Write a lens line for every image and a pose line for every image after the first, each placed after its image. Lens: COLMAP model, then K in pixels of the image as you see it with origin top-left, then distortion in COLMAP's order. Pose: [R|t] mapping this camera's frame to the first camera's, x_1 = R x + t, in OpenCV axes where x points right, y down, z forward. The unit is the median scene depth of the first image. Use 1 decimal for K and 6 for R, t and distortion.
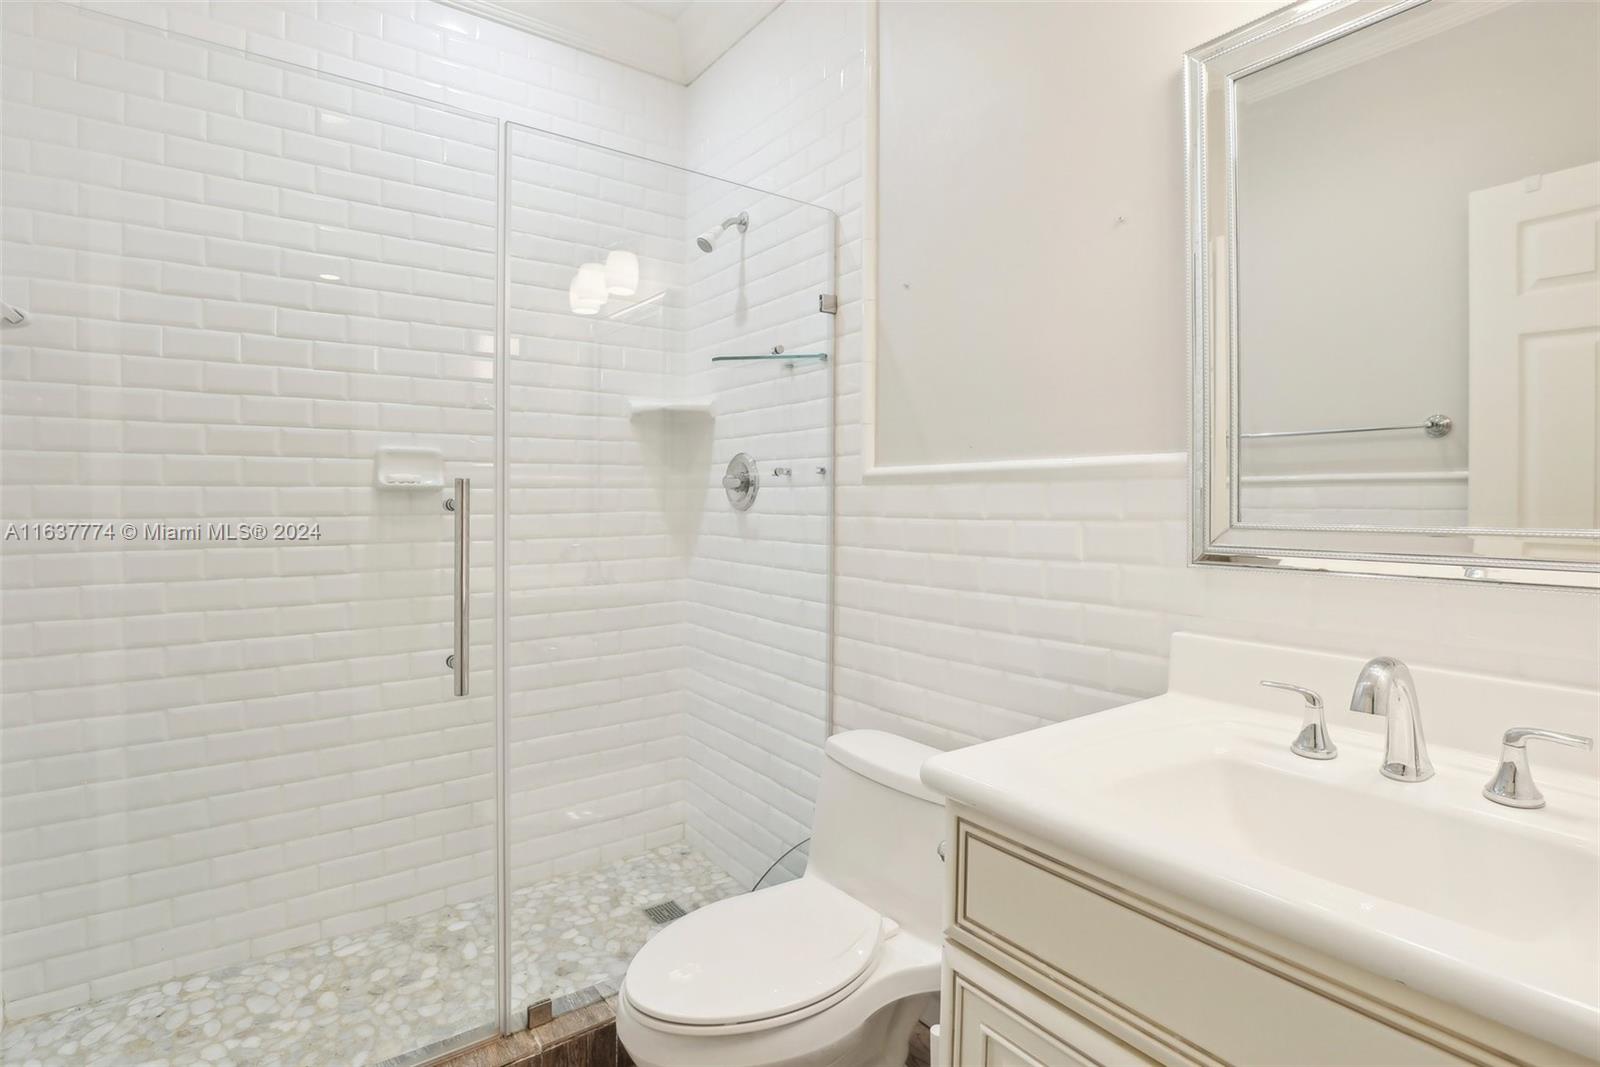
lens RADIAL K [[743.2, 0, 804.1], [0, 743.2, 495.1], [0, 0, 1]] dist [0.000167, 0.000087]
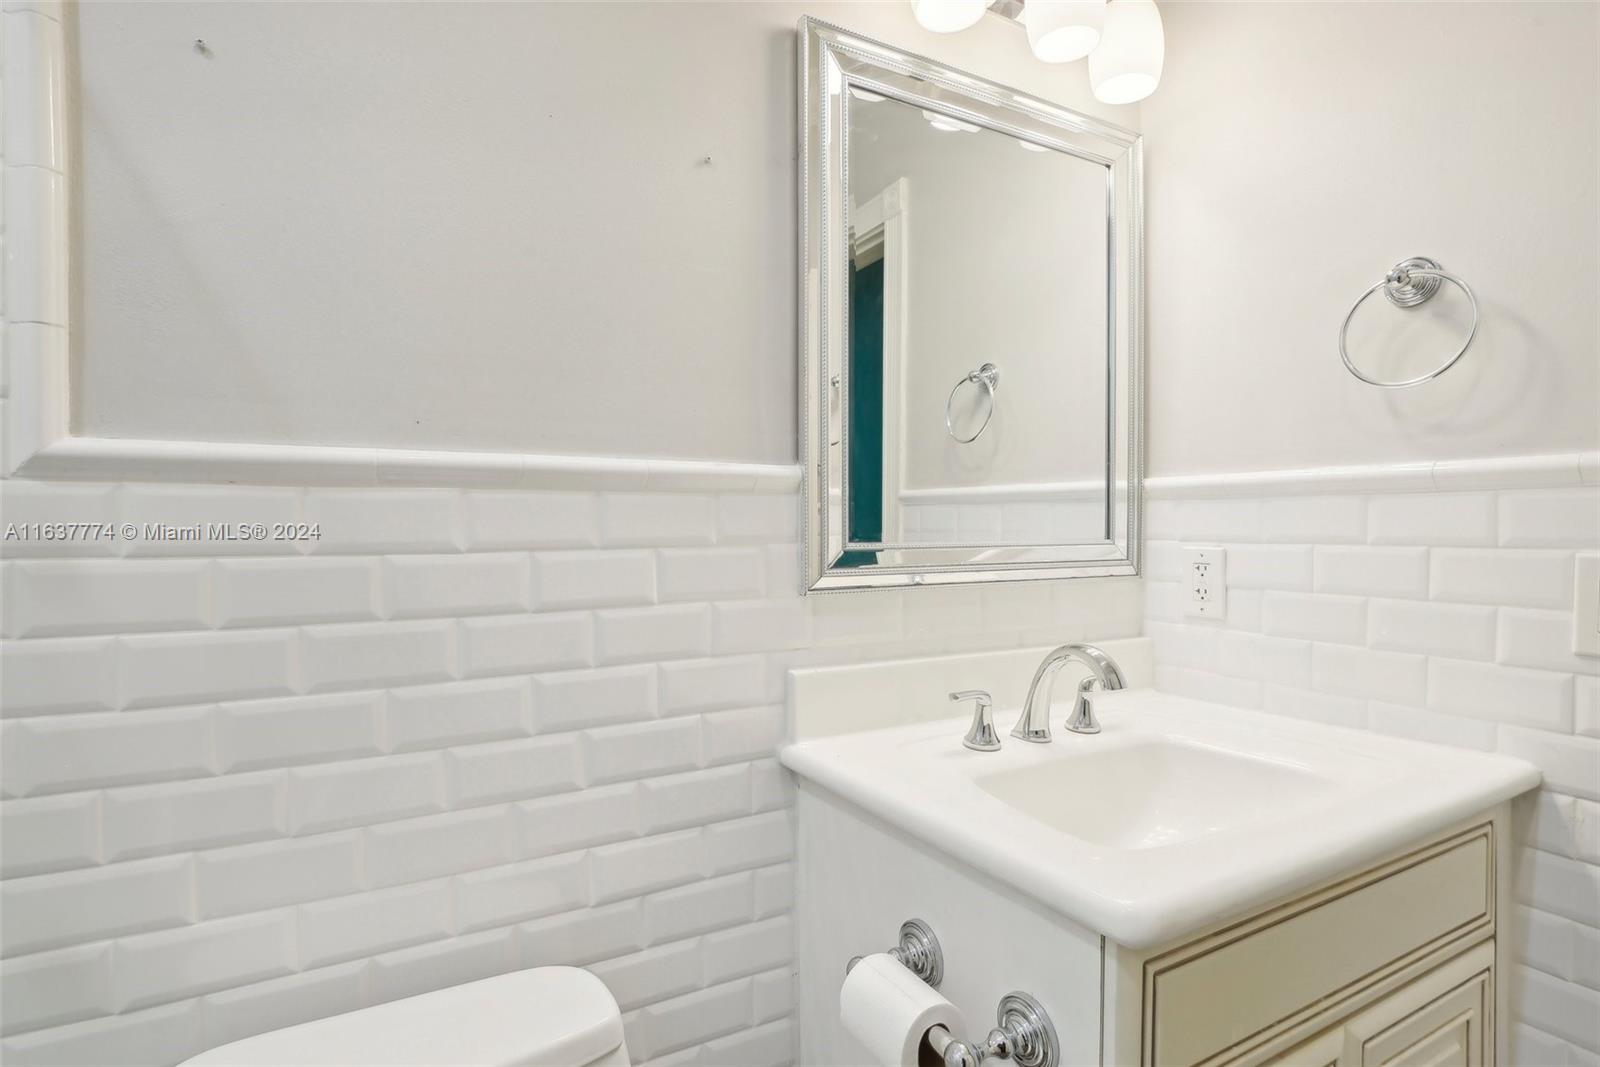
lens RADIAL K [[767.1, 0, 798.3], [0, 767.1, 536.8], [0, 0, 1]] dist [-0.027282, 0.000242]
pose [[0.157325, -0.008162, 0.987513, -0.347794], [-0.005478, 0.999943, 0.009137, 0.016326], [-0.987532, -0.006847, 0.157271, 0.769880]]
